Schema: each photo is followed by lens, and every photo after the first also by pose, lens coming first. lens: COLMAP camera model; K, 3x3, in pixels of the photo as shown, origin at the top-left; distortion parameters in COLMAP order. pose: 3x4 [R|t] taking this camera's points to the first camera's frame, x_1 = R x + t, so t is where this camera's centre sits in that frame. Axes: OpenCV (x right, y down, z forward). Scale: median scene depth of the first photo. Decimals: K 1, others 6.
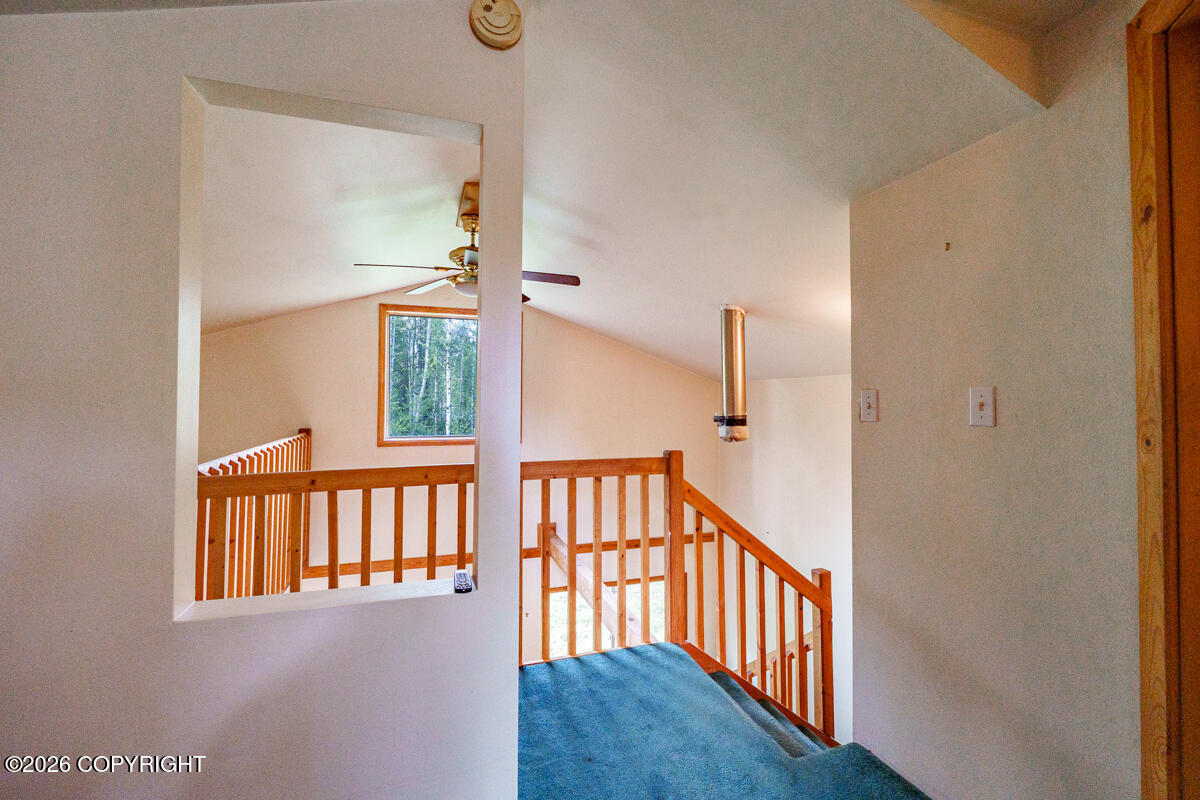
lens RADIAL K [[511.5, 0, 590.7], [0, 511.5, 426.3], [0, 0, 1]] dist [-0.002032, -0.000165]
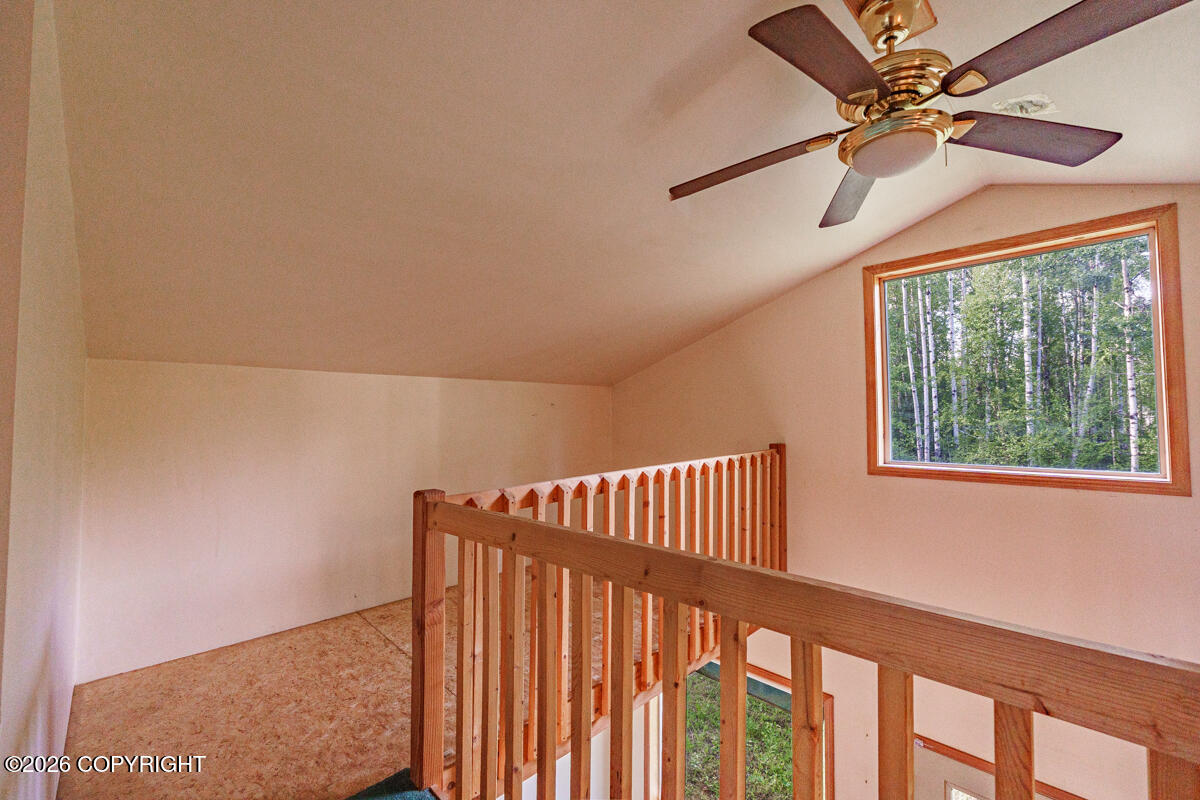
lens RADIAL K [[500.4, 0, 600.0], [0, 500.4, 400.0], [0, 0, 1]] dist [-0.005117, -0.000132]
pose [[0.443117, -0.035957, -0.895743, 0.027604], [-0.028515, 0.998124, -0.054173, -0.014160], [0.896010, 0.049547, 0.441260, 0.395689]]
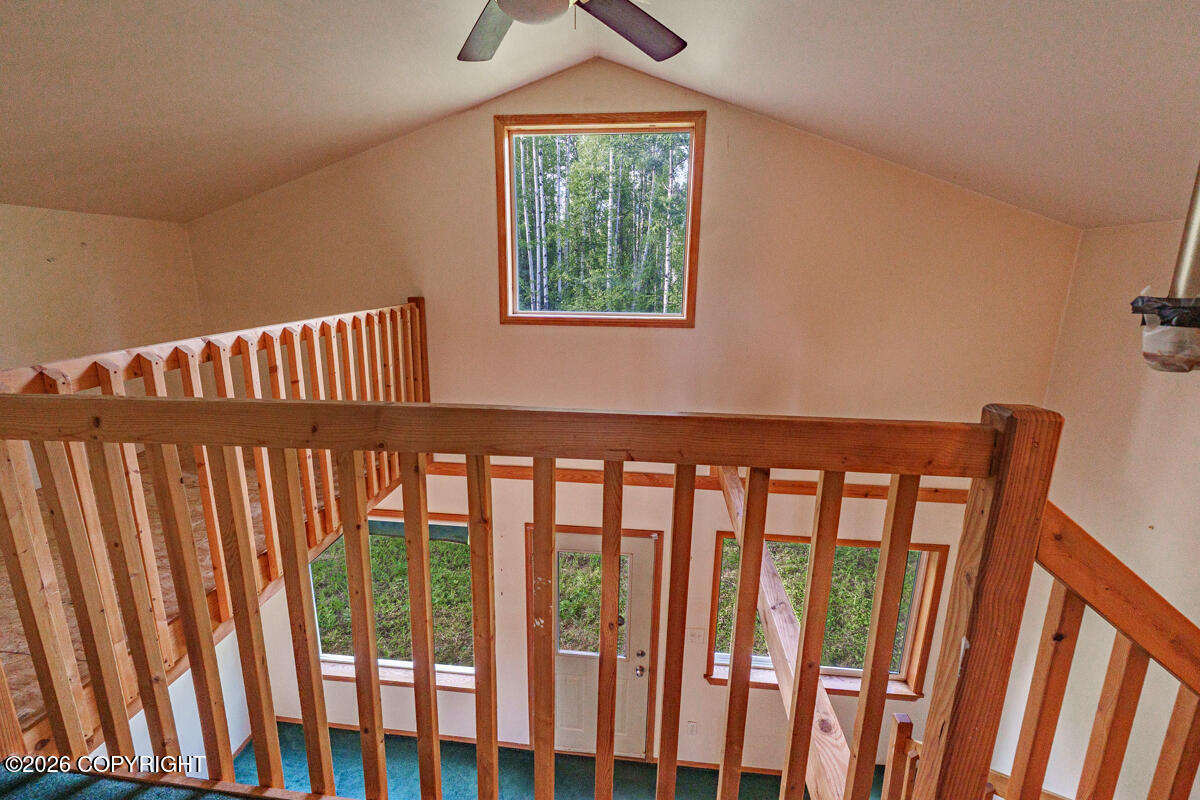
lens RADIAL K [[517.0, 0, 600.0], [0, 517.0, 400.0], [0, 0, 1]] dist [-0.007545, -0.000231]
pose [[0.914647, 0.105471, -0.390251, 0.027620], [-0.026894, 0.979102, 0.201583, -0.008810], [0.403357, -0.173882, 0.898370, 0.371714]]
